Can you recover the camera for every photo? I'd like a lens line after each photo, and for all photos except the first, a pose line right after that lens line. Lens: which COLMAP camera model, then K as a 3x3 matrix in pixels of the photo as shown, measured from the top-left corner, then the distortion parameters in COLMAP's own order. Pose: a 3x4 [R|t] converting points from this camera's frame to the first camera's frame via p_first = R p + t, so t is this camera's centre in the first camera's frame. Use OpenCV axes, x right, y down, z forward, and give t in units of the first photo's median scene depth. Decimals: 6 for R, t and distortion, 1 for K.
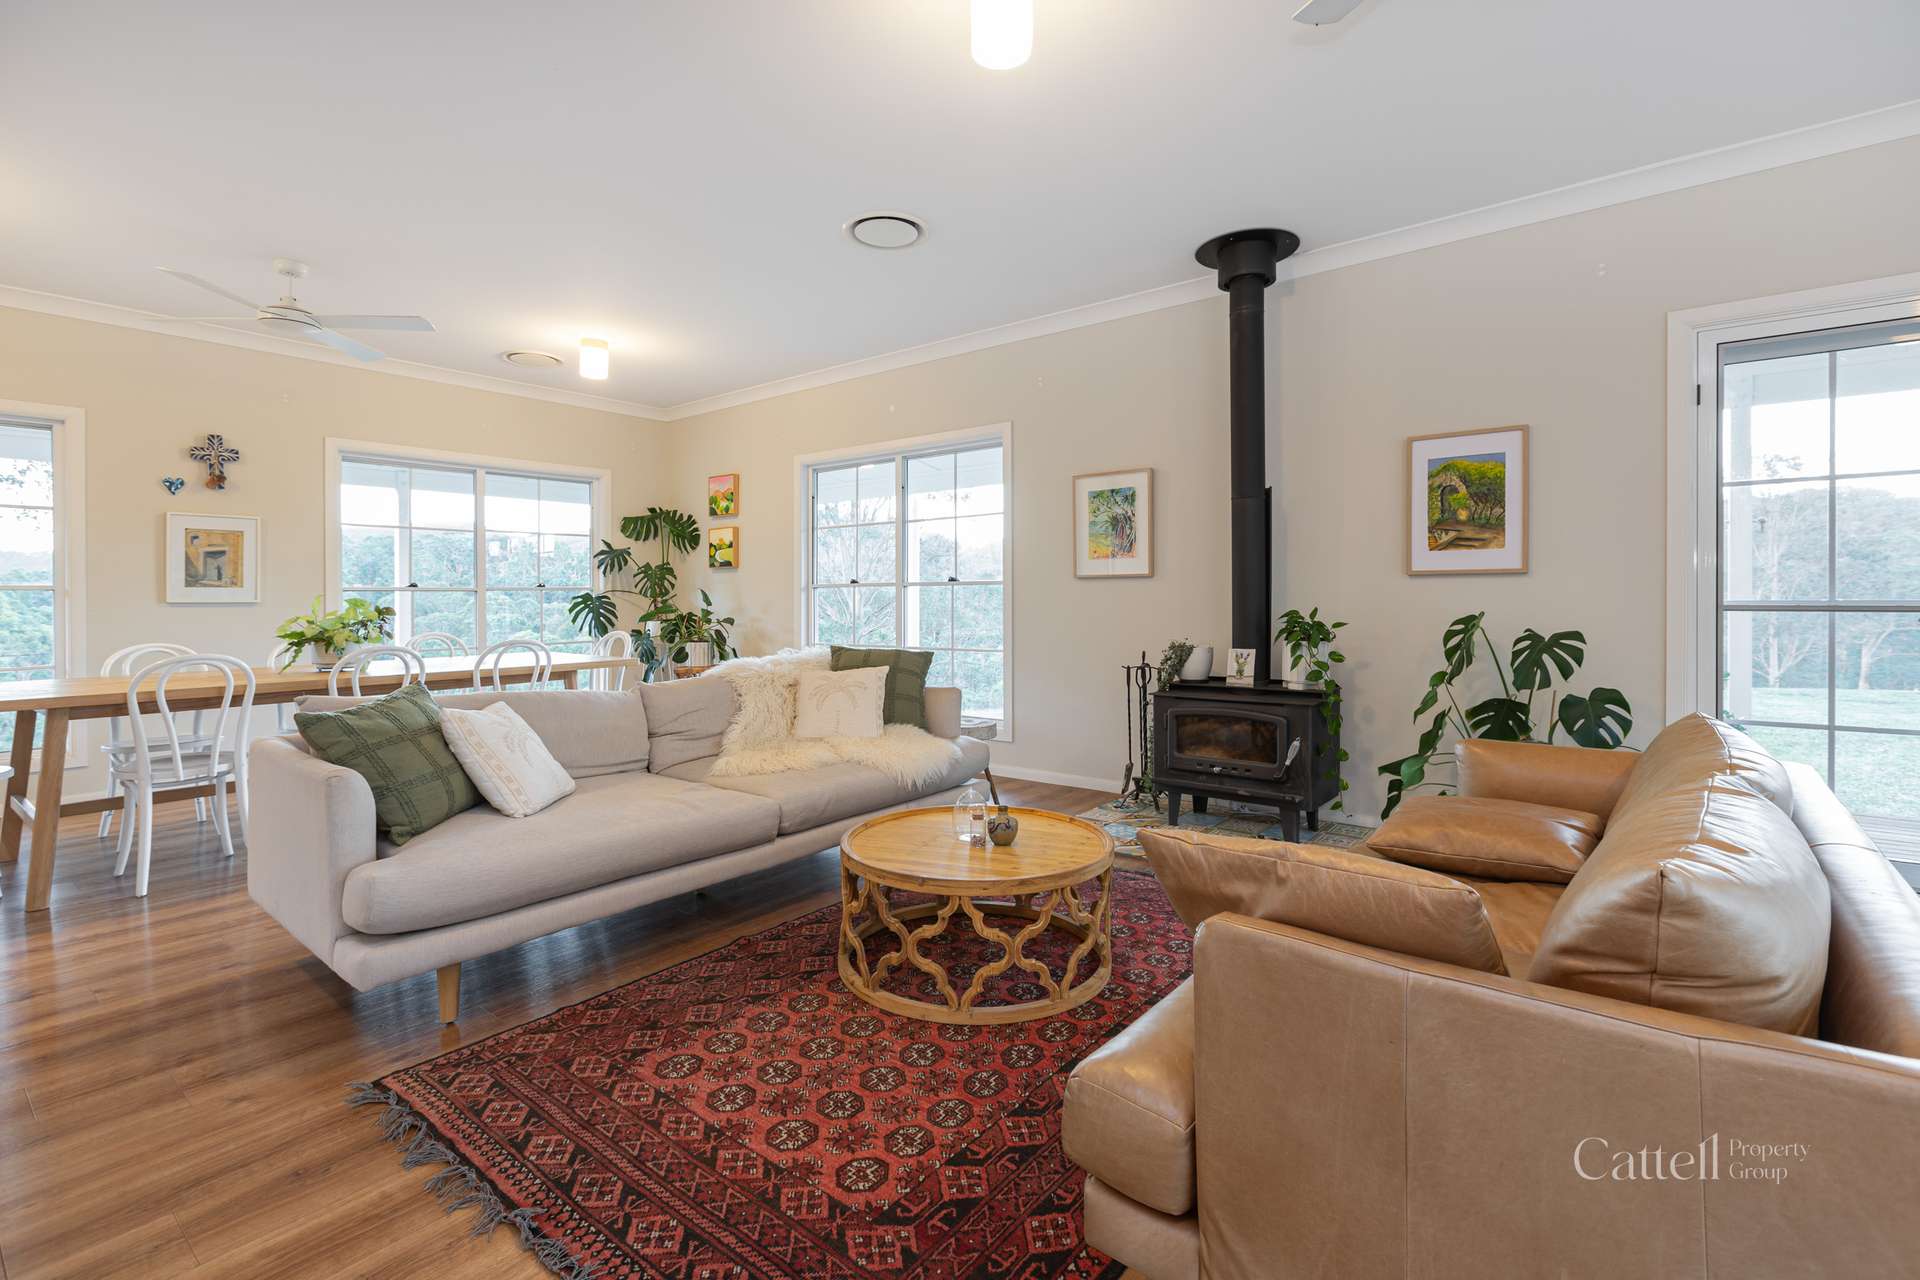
lens RADIAL K [[854.6, 0, 944.5], [0, 854.6, 603.3], [0, 0, 1]] dist [-0.000237, 0.000065]
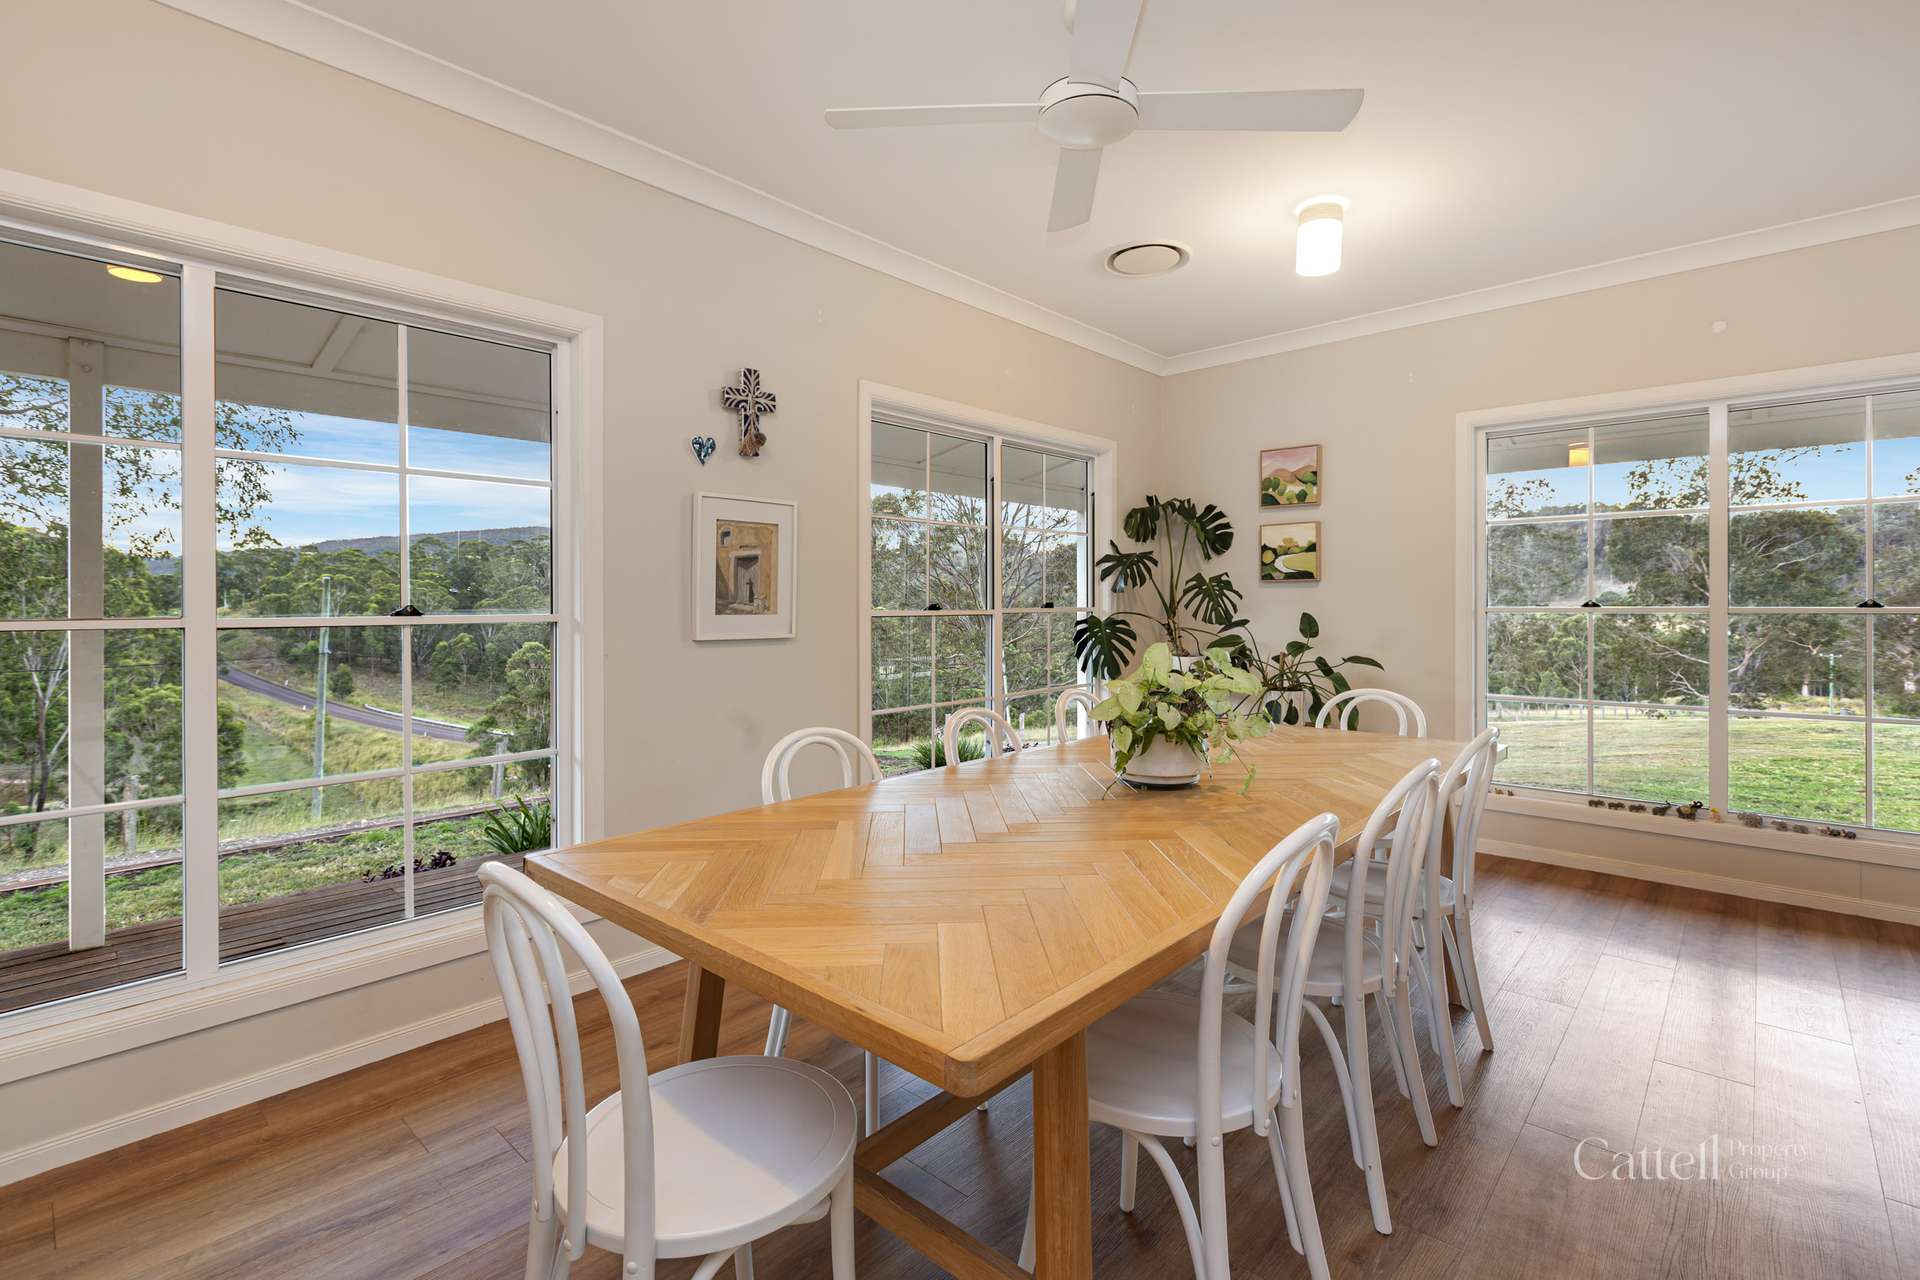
lens RADIAL K [[870.1, 0, 939.7], [0, 870.1, 623.3], [0, 0, 1]] dist [0.001056, 0.000029]
pose [[0.996996, 0.007951, -0.077043, -0.842245], [-0.006629, 0.999827, 0.017399, -0.030441], [0.077168, -0.016836, 0.996876, 0.474798]]
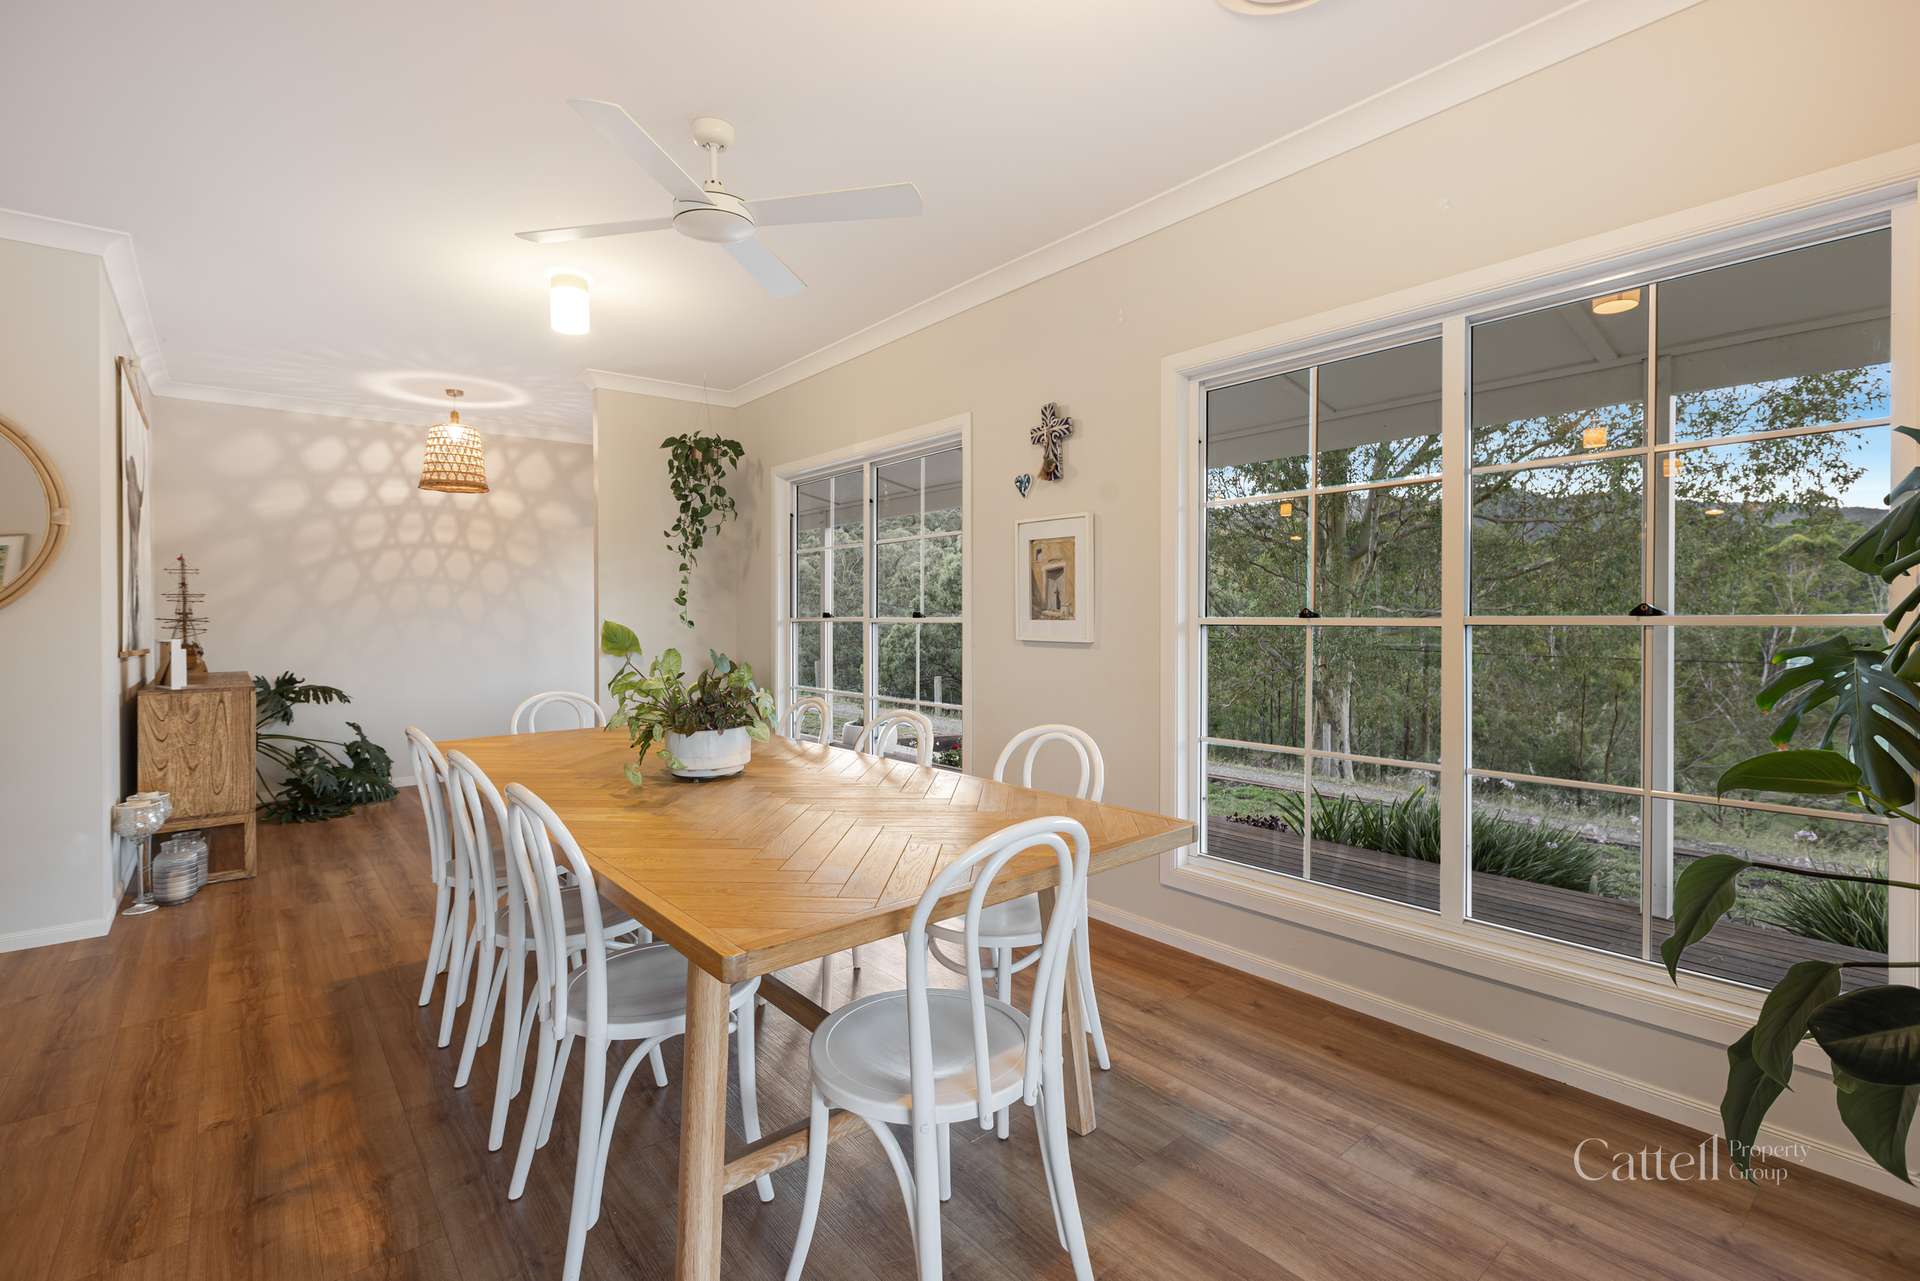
lens RADIAL K [[900.7, 0, 963.0], [0, 900.7, 606.2], [0, 0, 1]] dist [-0.000213, -0.000043]
pose [[-0.197252, 0.004804, -0.980341, -0.132692], [0.003791, 0.999984, 0.004138, -0.042032], [0.980345, -0.002901, -0.197268, 1.362262]]
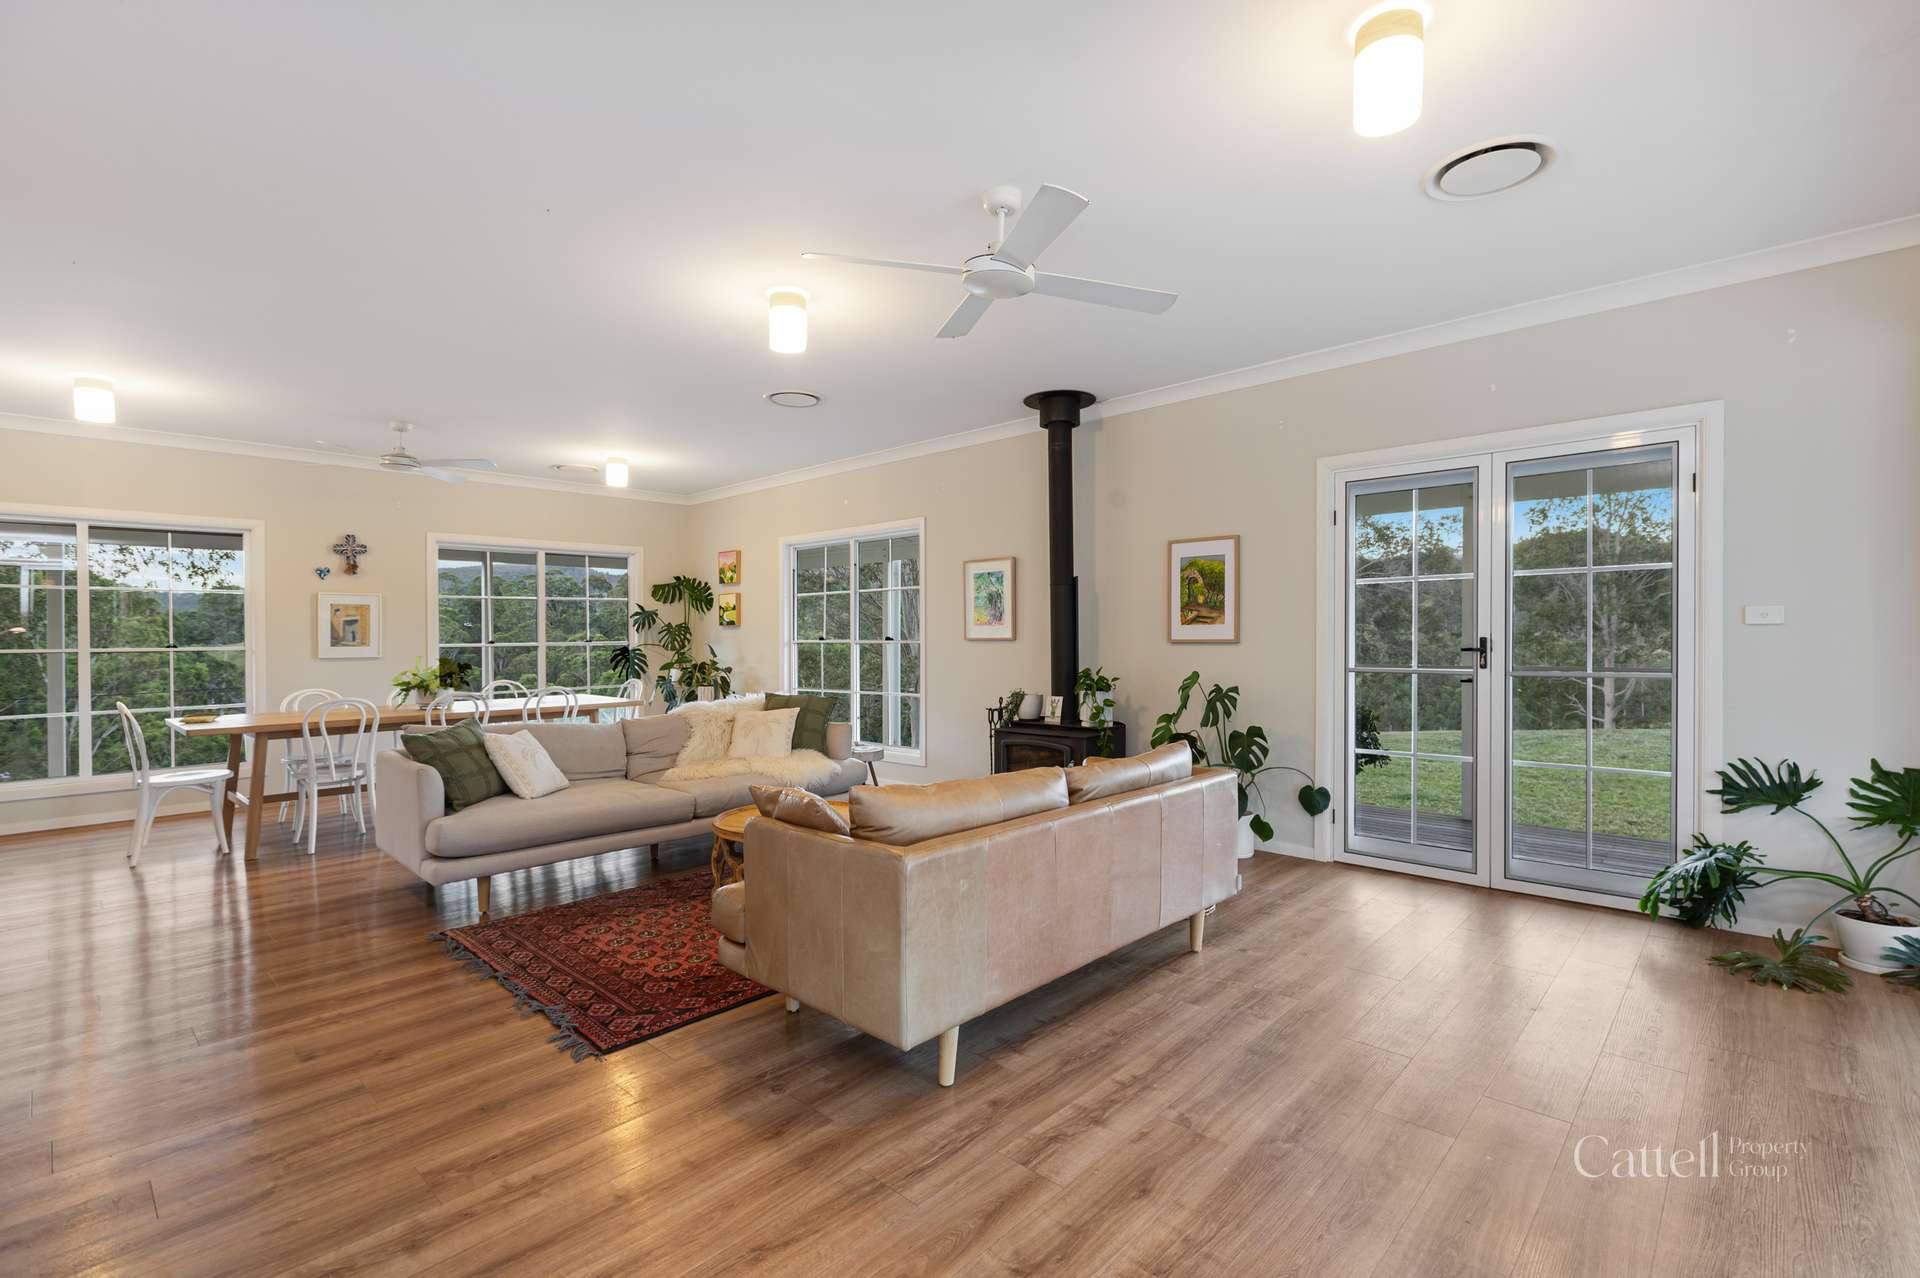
lens RADIAL K [[898.8, 0, 960.0], [0, 898.8, 639.0], [0, 0, 1]] dist [0.001548, 0.000380]
pose [[0.994700, -0.002497, -0.102787, 0.357737], [0.002737, 0.999994, 0.002194, -0.042543], [0.102781, -0.002463, 0.994701, -0.449692]]
